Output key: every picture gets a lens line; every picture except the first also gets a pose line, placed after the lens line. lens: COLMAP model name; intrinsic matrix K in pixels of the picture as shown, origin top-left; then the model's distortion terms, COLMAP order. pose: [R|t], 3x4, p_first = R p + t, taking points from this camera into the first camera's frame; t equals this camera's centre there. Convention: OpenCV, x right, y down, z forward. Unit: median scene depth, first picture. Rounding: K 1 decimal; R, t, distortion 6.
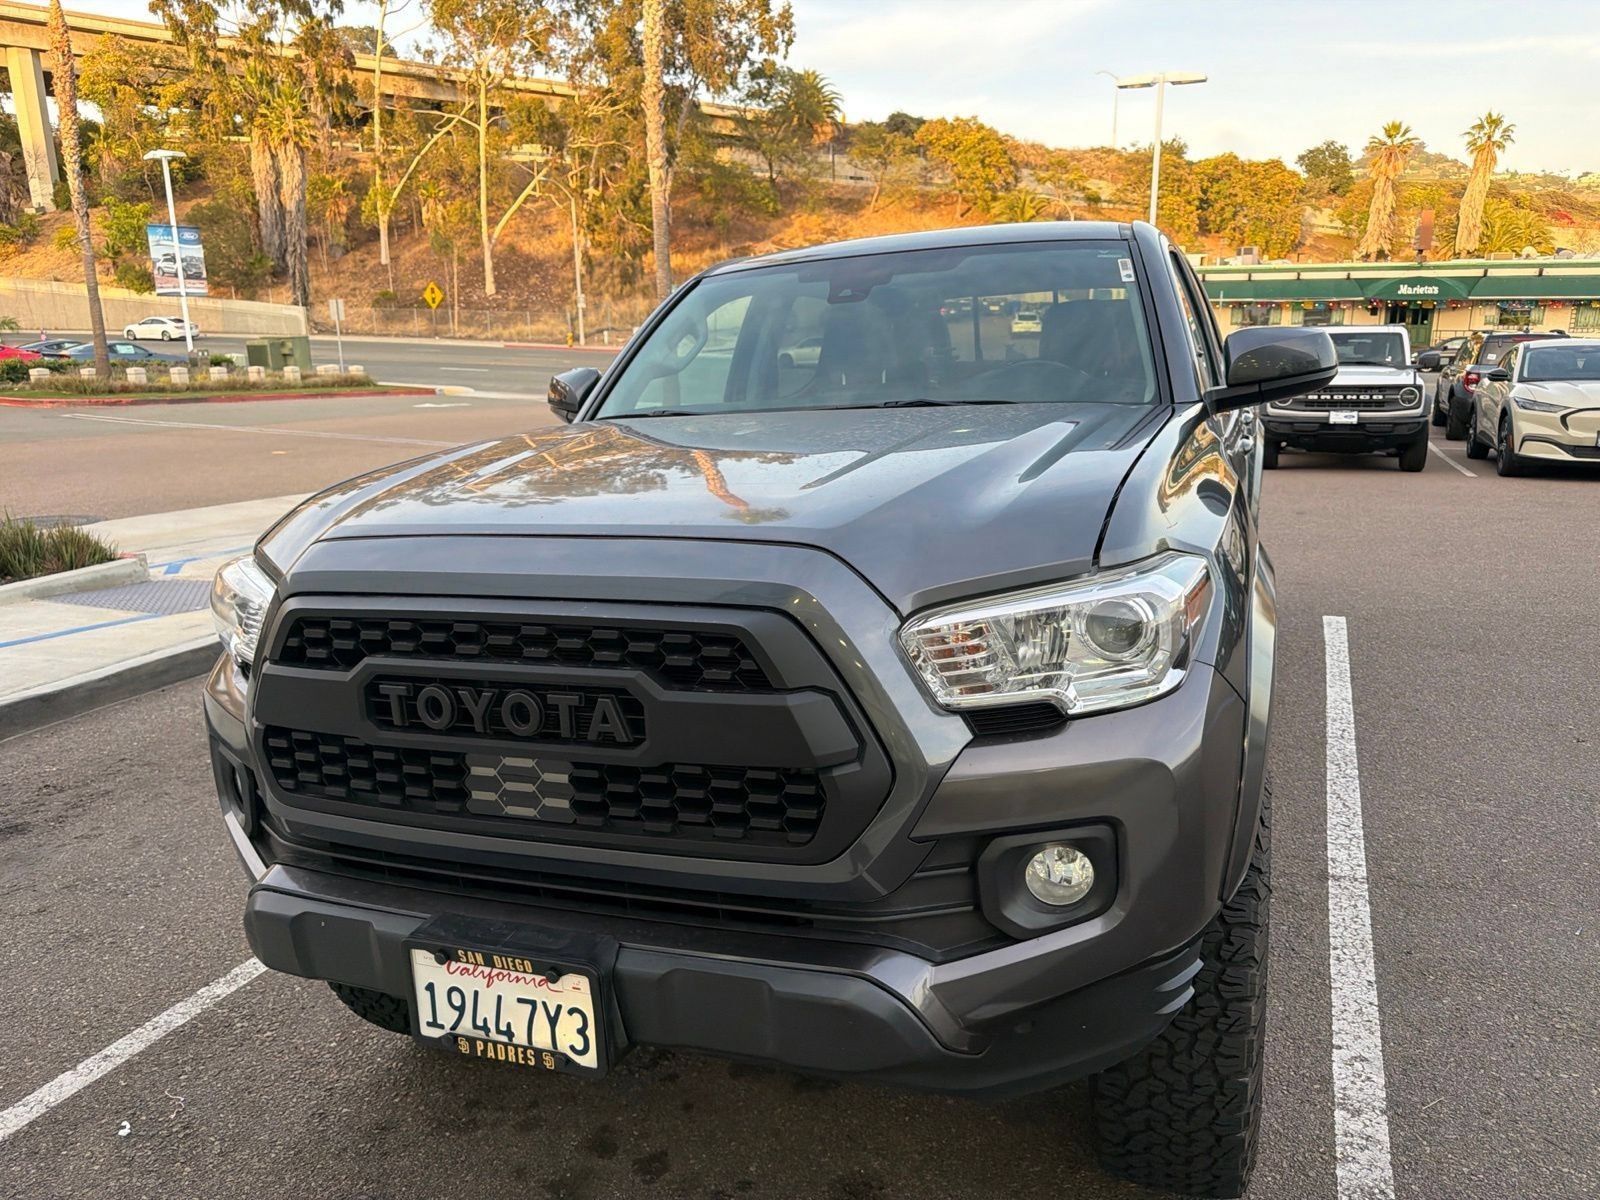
lens RADIAL K [[1132.1, 0, 805.9], [0, 1132.1, 637.5], [0, 0, 1]] dist [0.014544, -0.018923]
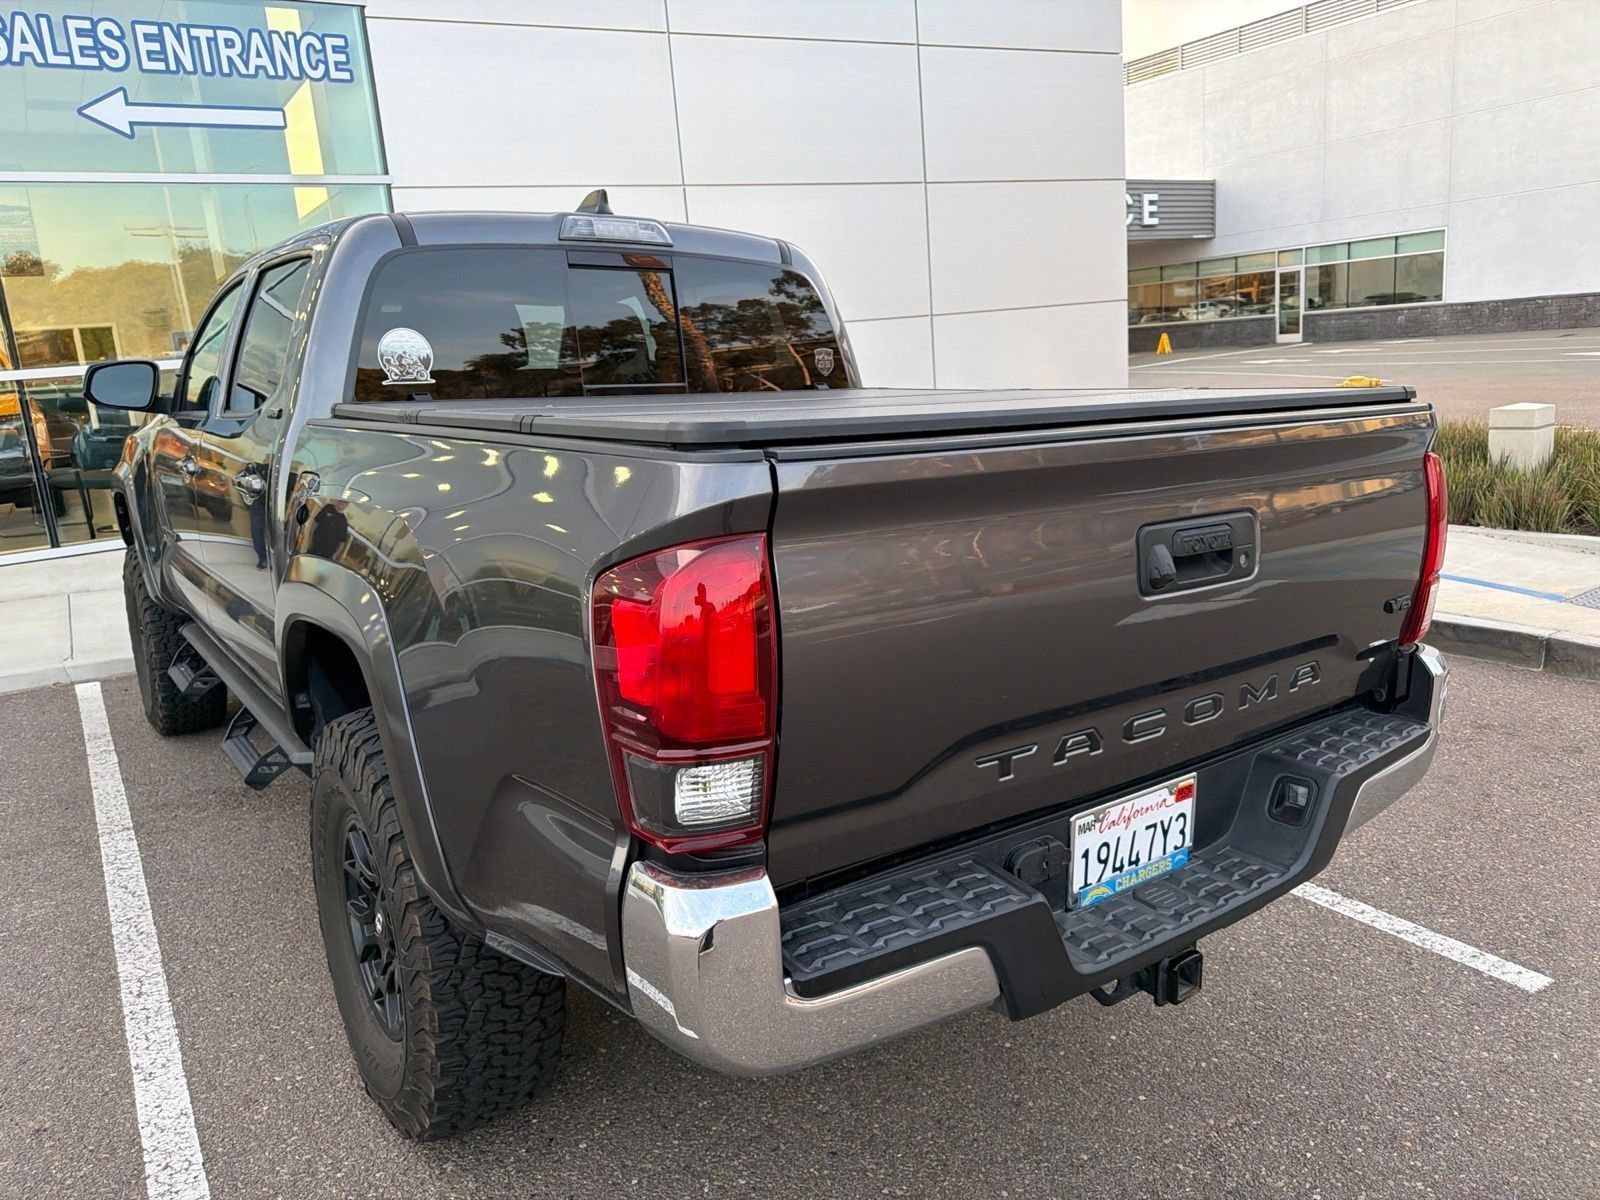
lens RADIAL K [[1132.1, 0, 803.6], [0, 1132.1, 612.8], [0, 0, 1]] dist [0.014544, -0.018923]
pose [[-0.542179, 0.239005, -0.805555, 0.049810], [-0.159062, 0.912166, 0.377693, -0.027723], [0.825071, 0.332910, -0.456541, 0.103710]]
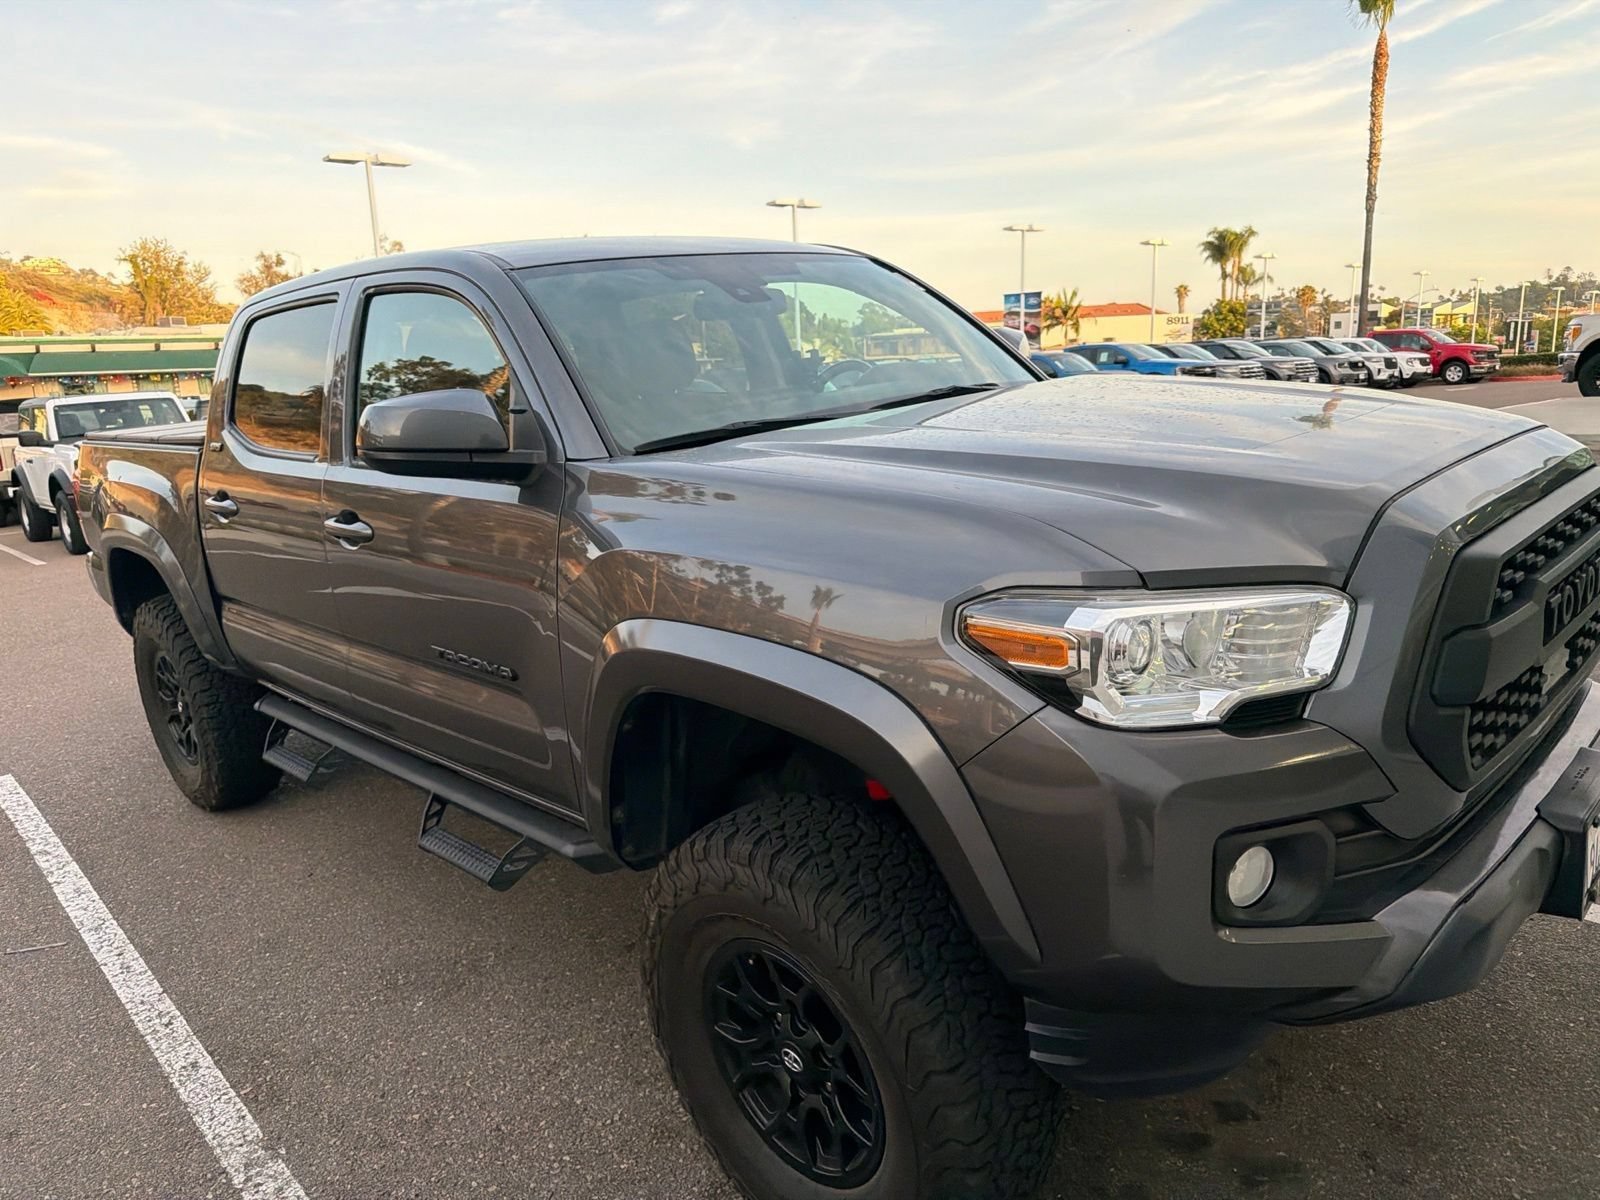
lens RADIAL K [[1132.1, 0, 806.7], [0, 1132.1, 637.7], [0, 0, 1]] dist [0.014544, -0.018923]
pose [[0.404474, -0.227563, 0.885785, -0.038757], [0.285270, 0.951618, 0.114213, -0.005882], [-0.868920, 0.206492, 0.449822, 0.027736]]
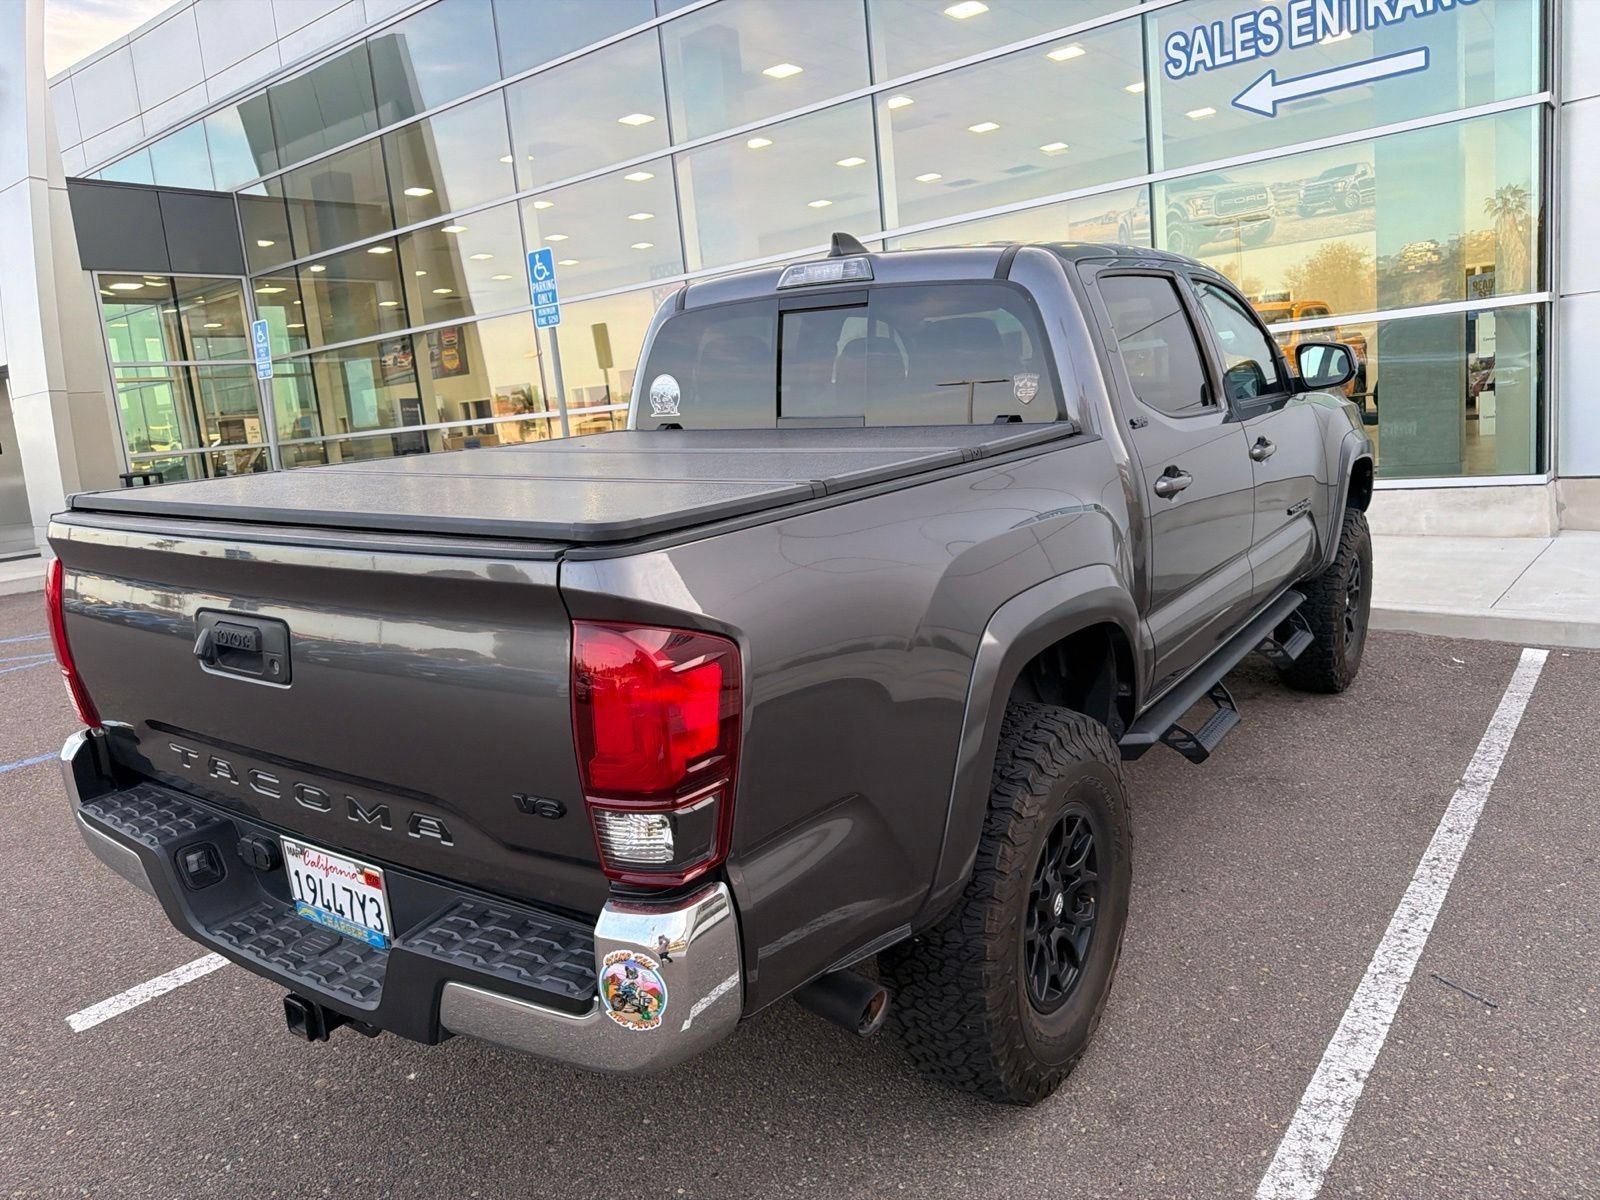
lens RADIAL K [[1132.1, 0, 805.7], [0, 1132.1, 605.6], [0, 0, 1]] dist [0.014544, -0.018923]
pose [[-0.966606, 0.059798, 0.249194, 0.002607], [0.165813, 0.887355, 0.430241, -0.031803], [-0.195396, 0.457193, -0.867638, 0.120918]]
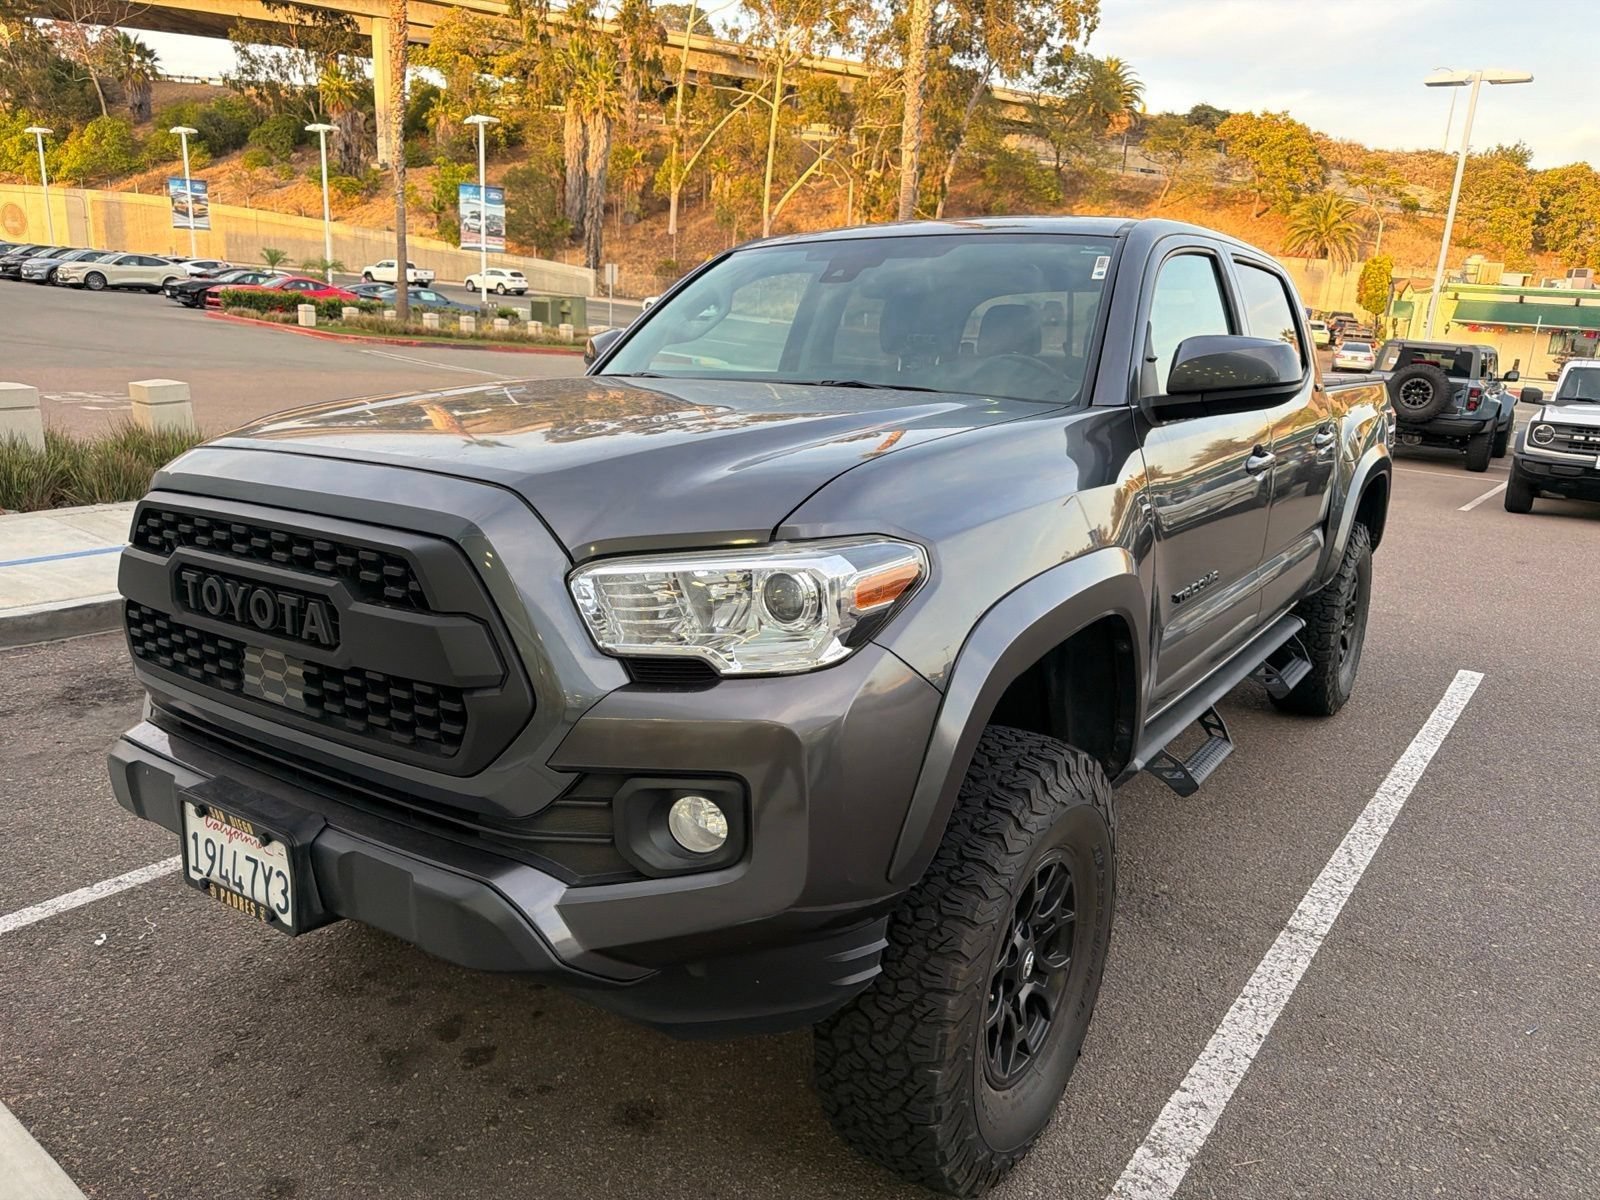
lens RADIAL K [[1132.1, 0, 804.6], [0, 1132.1, 636.8], [0, 0, 1]] dist [0.014544, -0.018923]
pose [[0.970458, 0.129765, -0.203401, 0.011972], [-0.127518, 0.991542, 0.024170, -0.000035], [0.204817, 0.002481, 0.978797, -0.000195]]
